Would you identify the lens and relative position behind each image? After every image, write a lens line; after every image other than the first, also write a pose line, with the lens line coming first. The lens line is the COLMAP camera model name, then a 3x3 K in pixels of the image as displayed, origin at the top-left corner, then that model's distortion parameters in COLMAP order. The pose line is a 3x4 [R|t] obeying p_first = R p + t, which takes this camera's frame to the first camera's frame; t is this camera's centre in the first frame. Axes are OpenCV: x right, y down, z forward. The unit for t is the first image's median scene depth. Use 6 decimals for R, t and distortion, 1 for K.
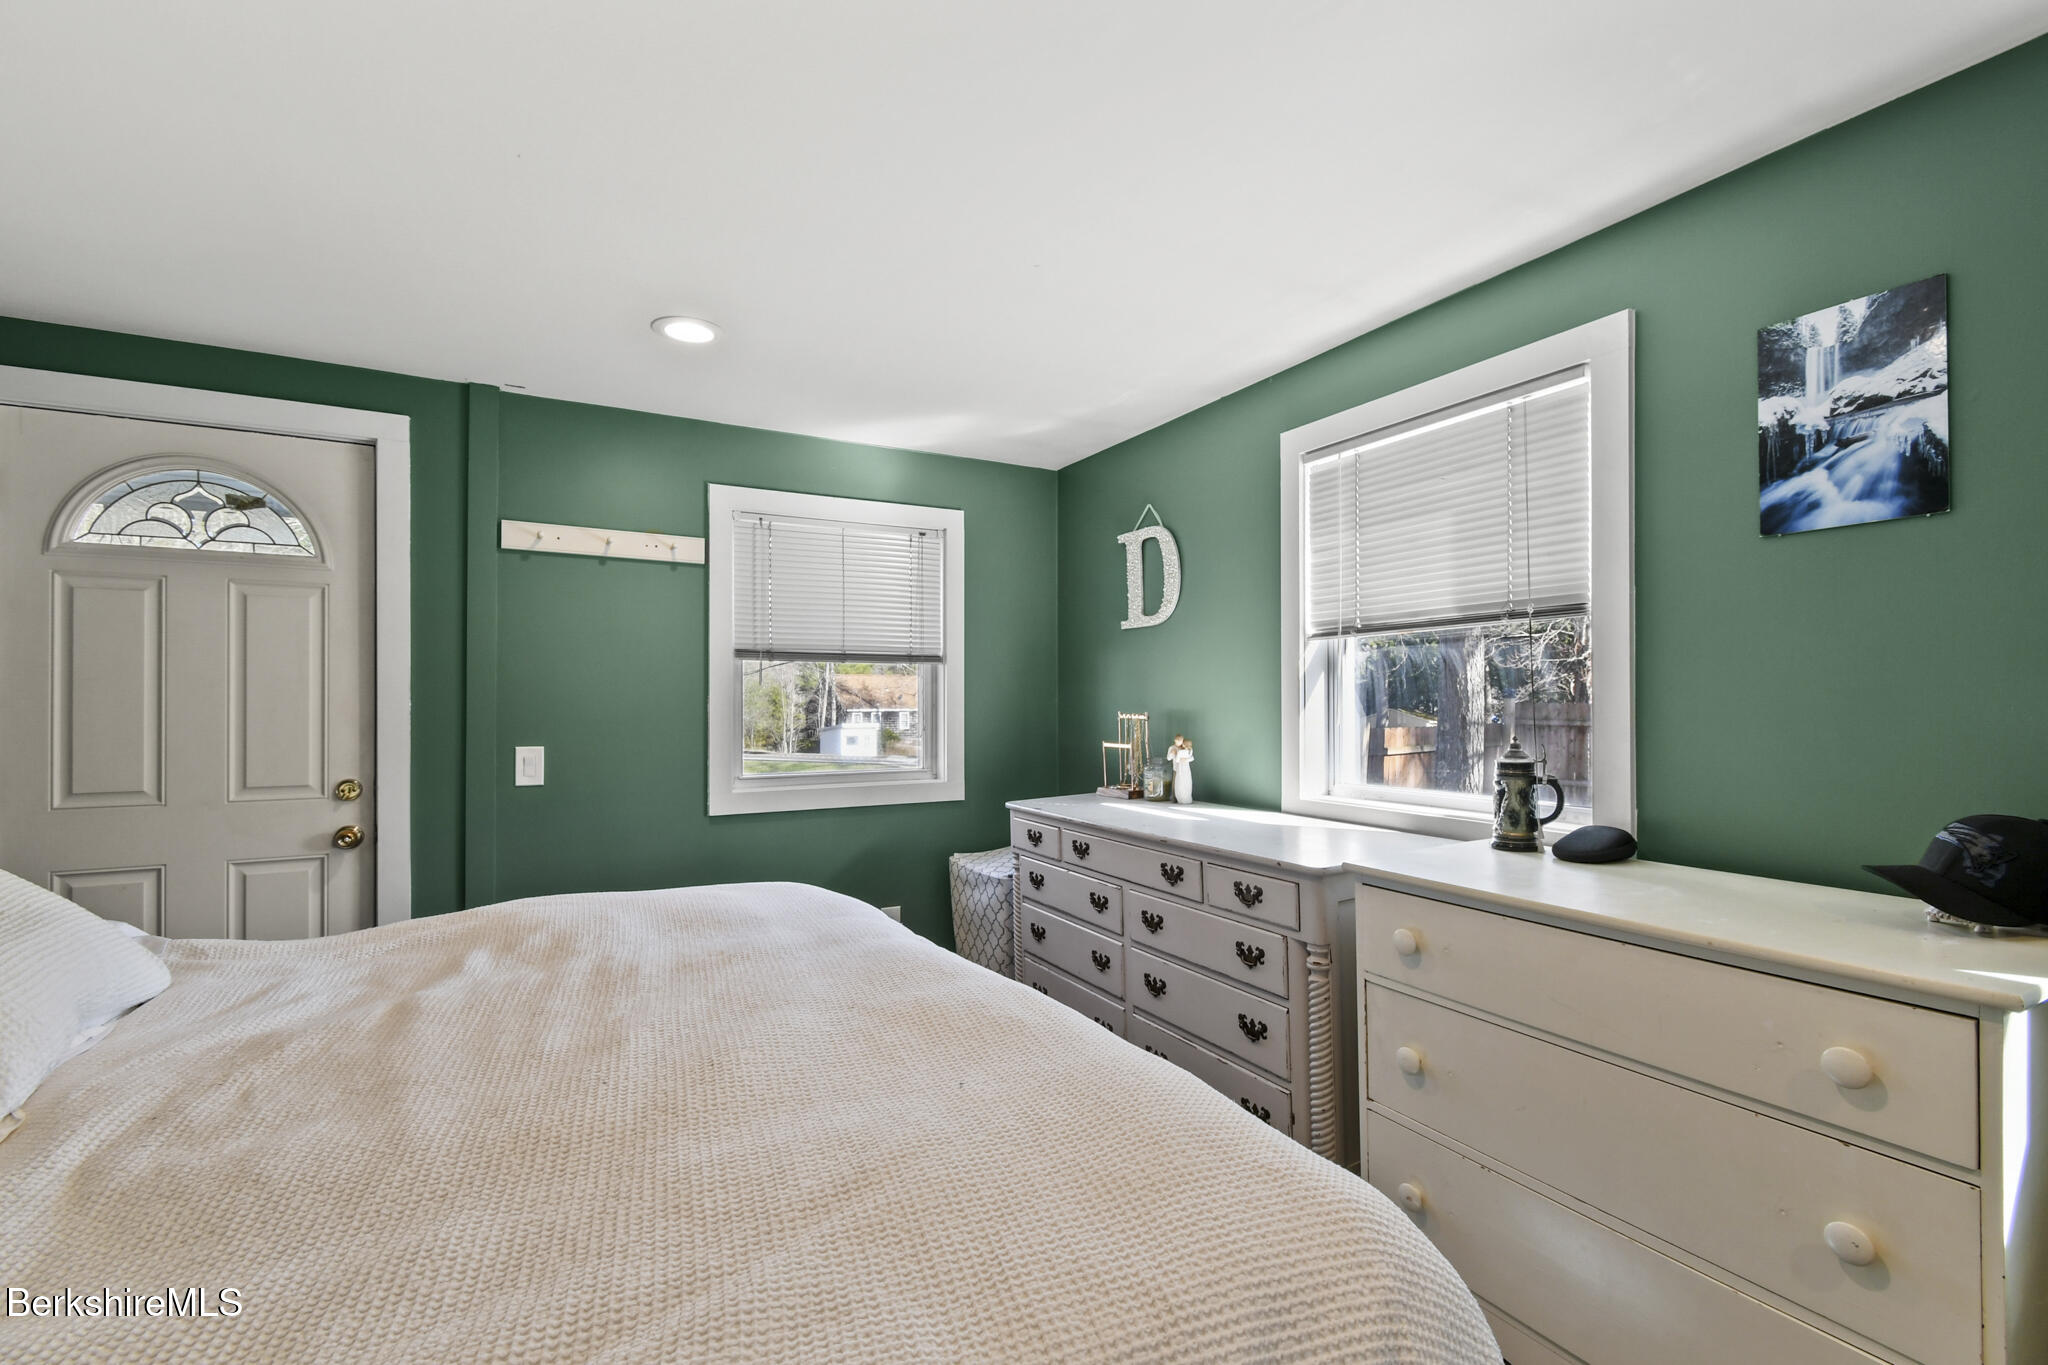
lens RADIAL K [[911.0, 0, 1008.2], [0, 911.0, 692.8], [0, 0, 1]] dist [0.003517, -0.001477]
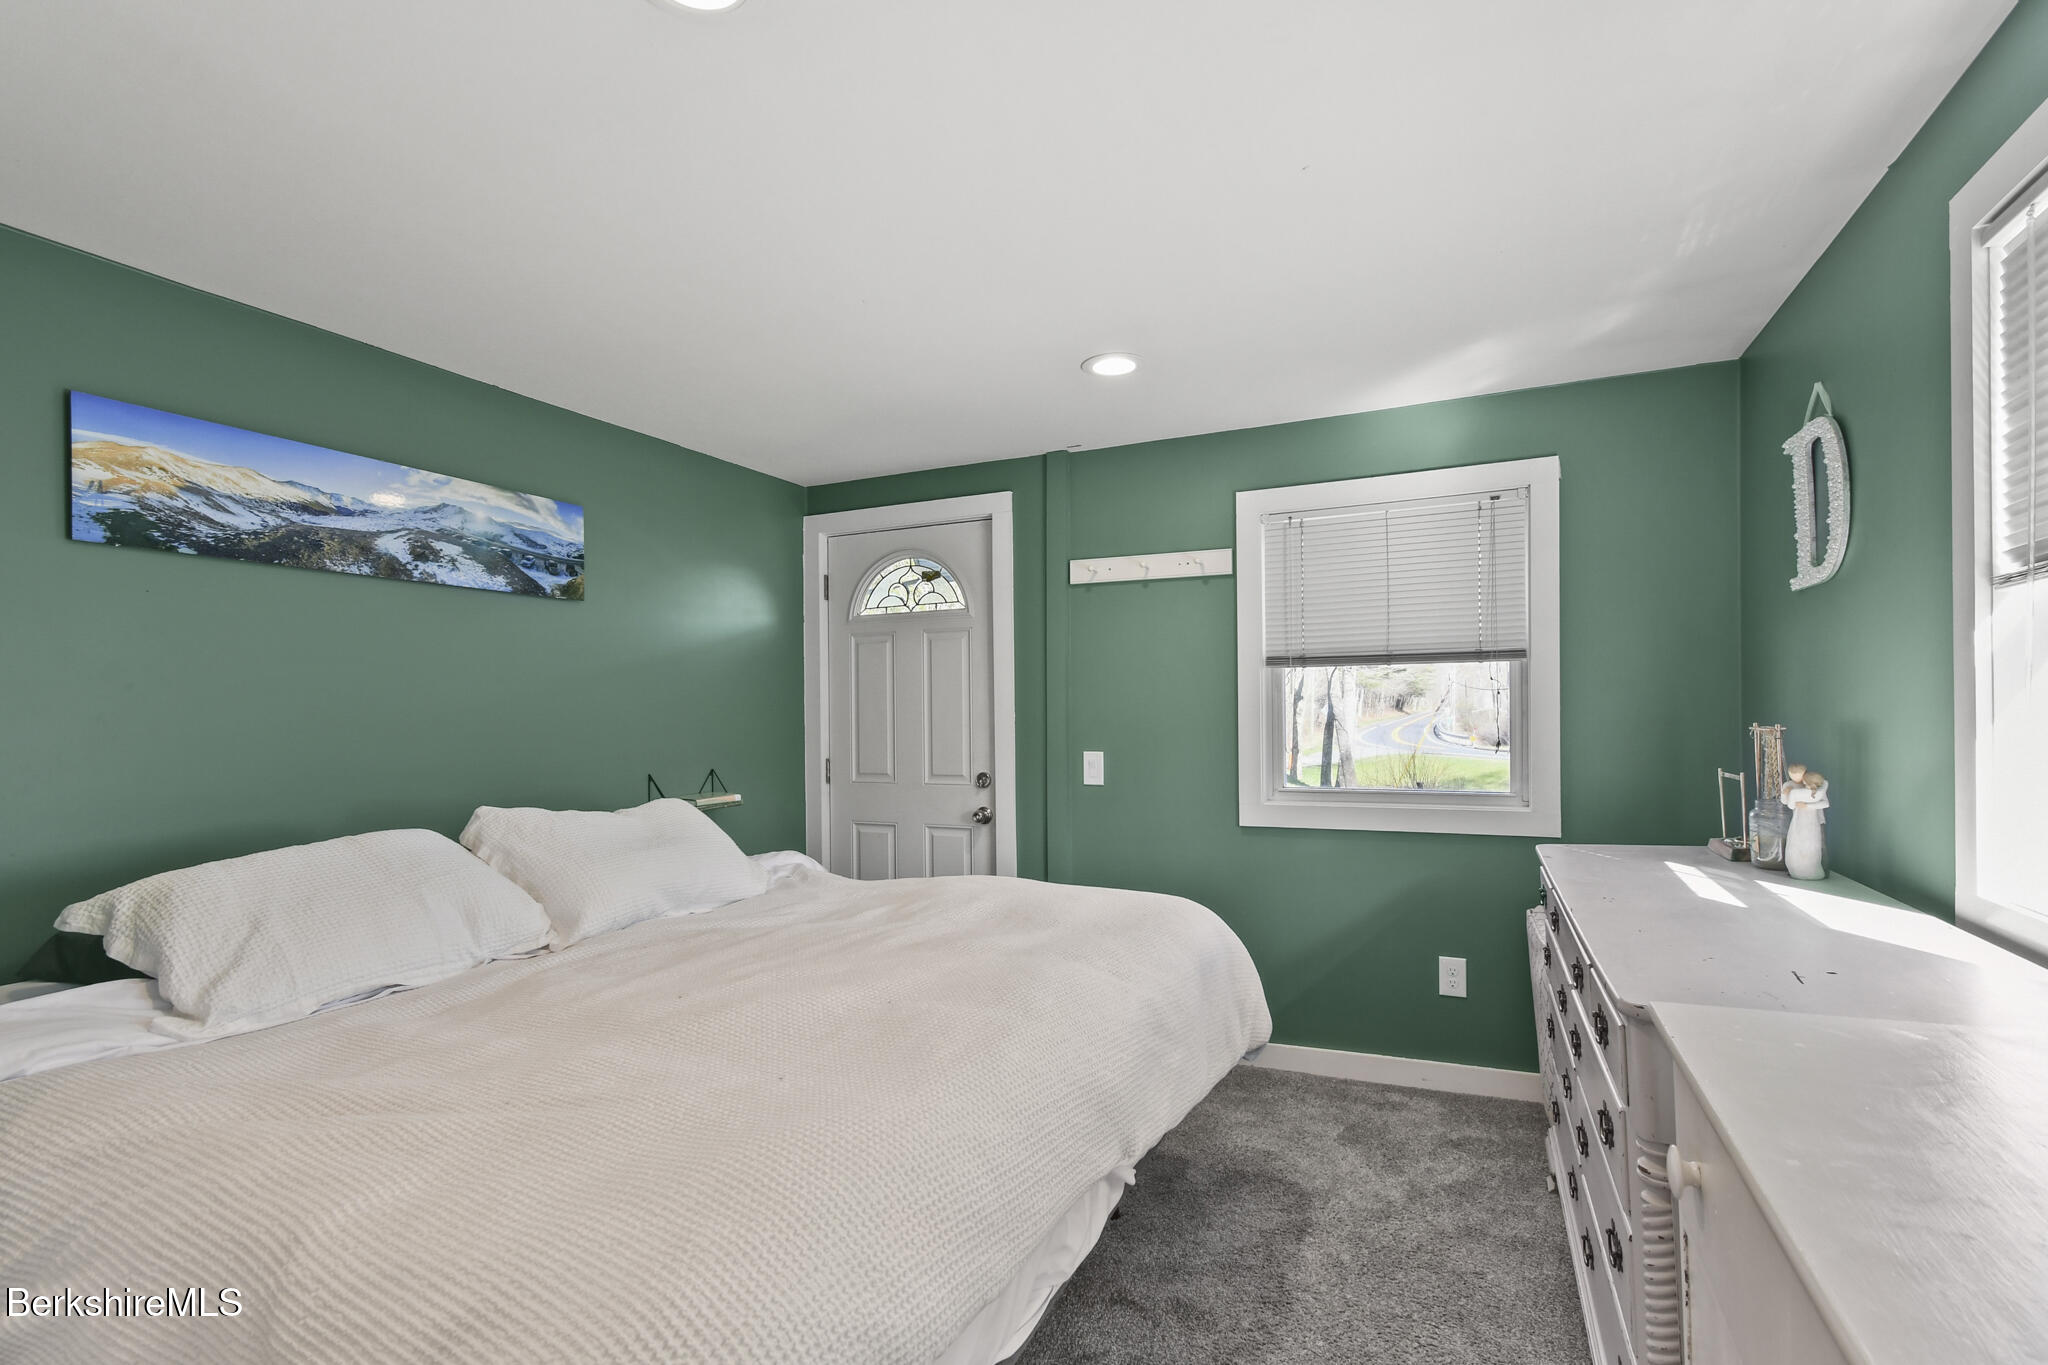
lens RADIAL K [[911.0, 0, 972.0], [0, 911.0, 713.1], [0, 0, 1]] dist [0.003517, -0.001477]
pose [[0.592941, -0.006079, -0.805223, 0.335736], [0.020723, 0.999756, 0.007712, -0.002618], [0.804979, -0.021259, 0.592922, 0.193200]]
